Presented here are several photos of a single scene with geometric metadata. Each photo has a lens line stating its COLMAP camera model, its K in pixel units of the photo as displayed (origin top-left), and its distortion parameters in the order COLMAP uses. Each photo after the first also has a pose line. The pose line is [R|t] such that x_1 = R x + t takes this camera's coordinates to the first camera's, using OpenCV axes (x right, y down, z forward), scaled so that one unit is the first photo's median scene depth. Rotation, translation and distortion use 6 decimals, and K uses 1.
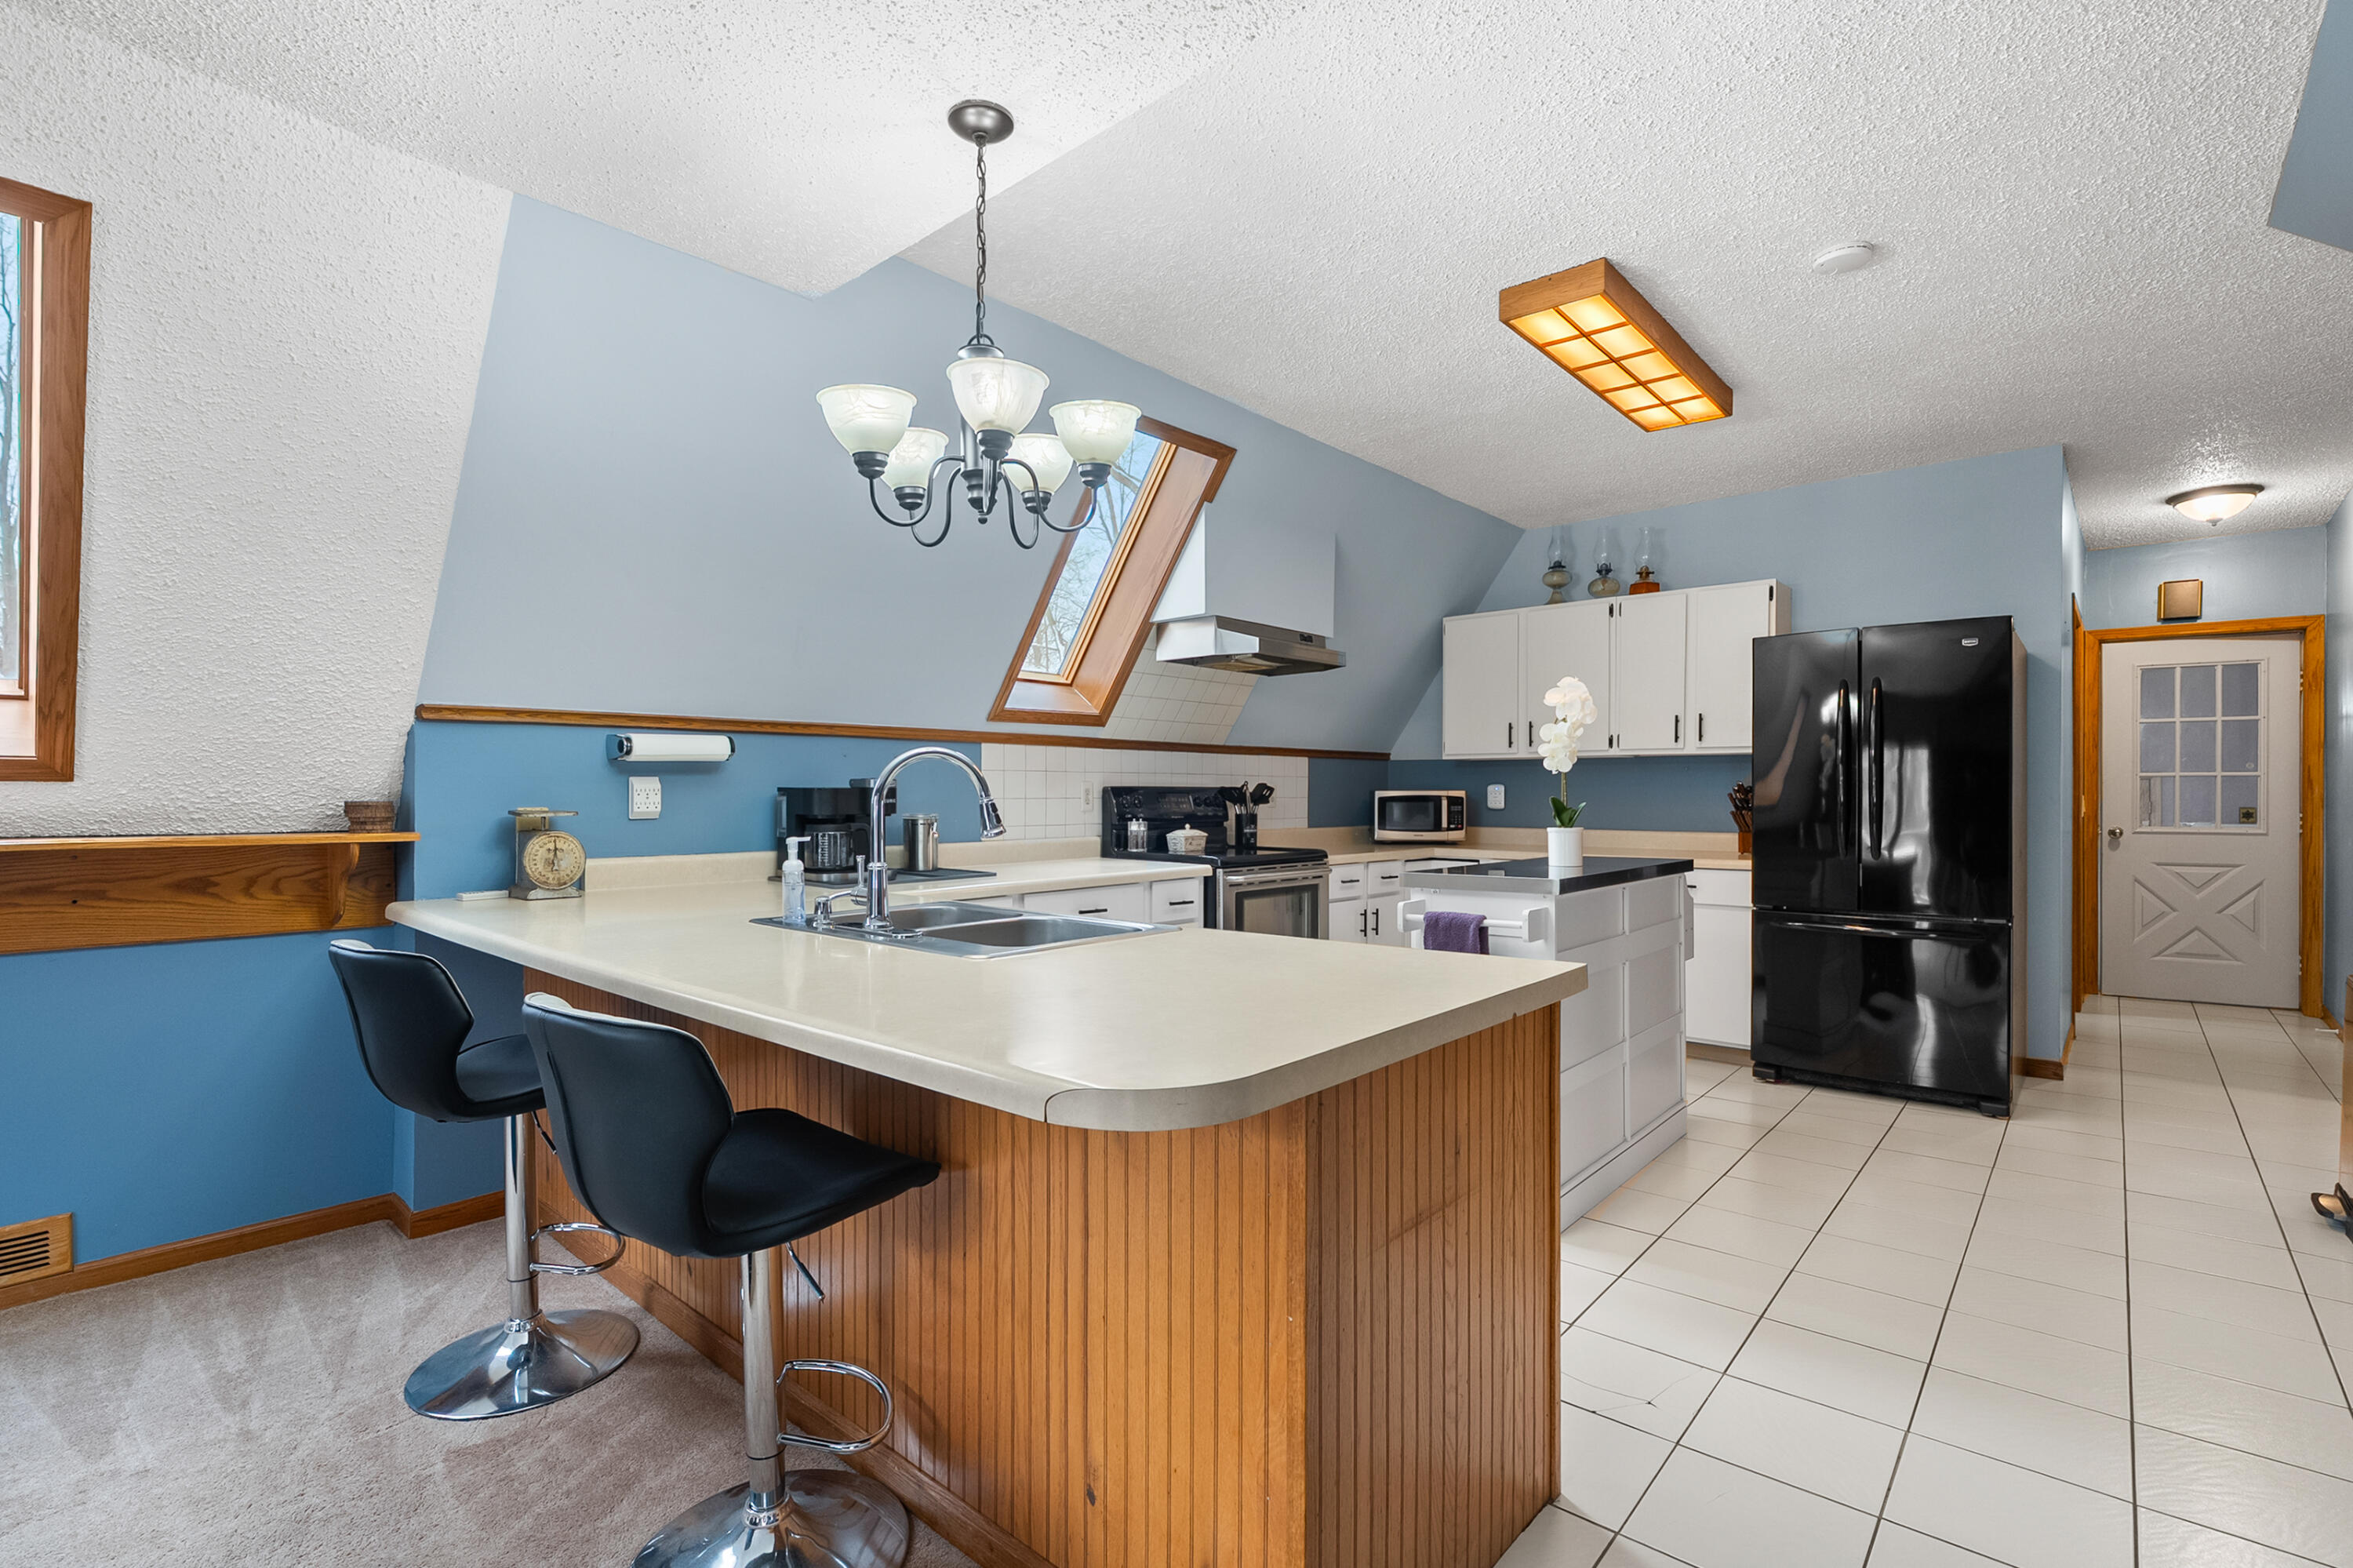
lens RADIAL K [[1062.9, 0, 1164.6], [0, 1062.9, 791.8], [0, 0, 1]] dist [-0.005923, 0.001801]
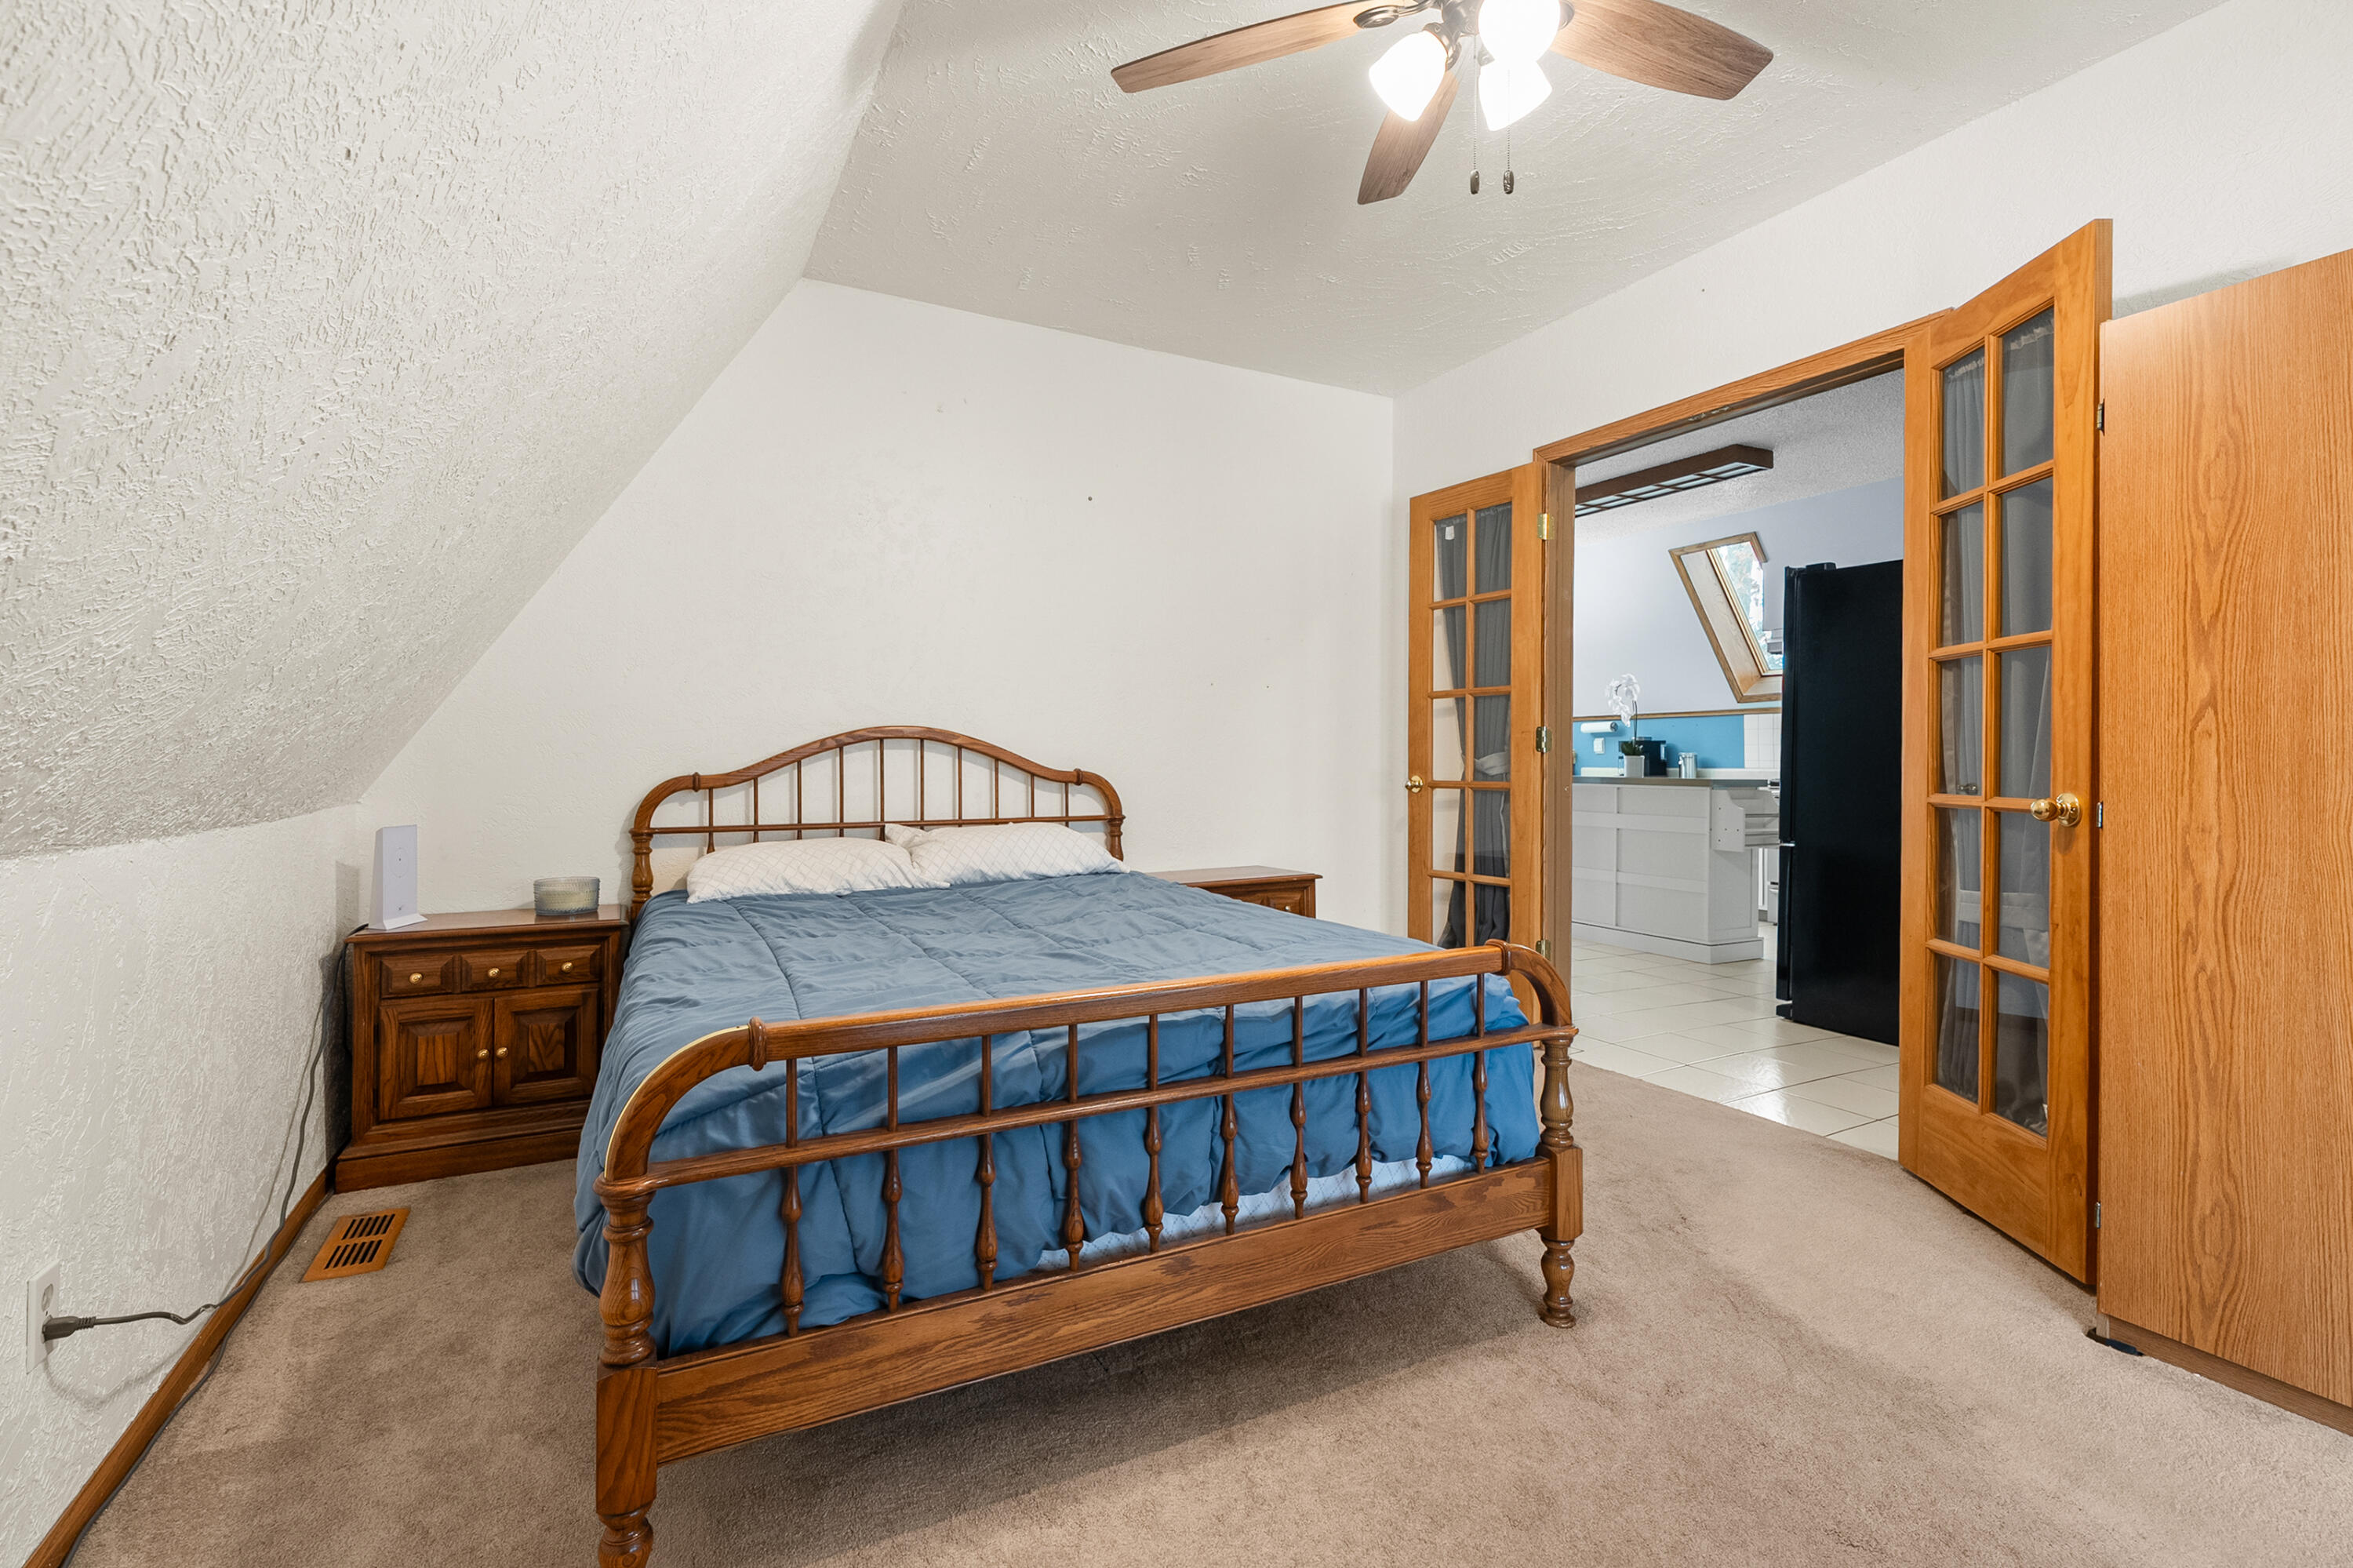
lens RADIAL K [[1062.9, 0, 1171.6], [0, 1062.9, 769.2], [0, 0, 1]] dist [-0.005923, 0.001801]
pose [[-0.345952, 0.006411, -0.938230, 1.781973], [0.001872, 0.999979, 0.006143, 0.033522], [0.938250, 0.000369, -0.345957, 0.655739]]
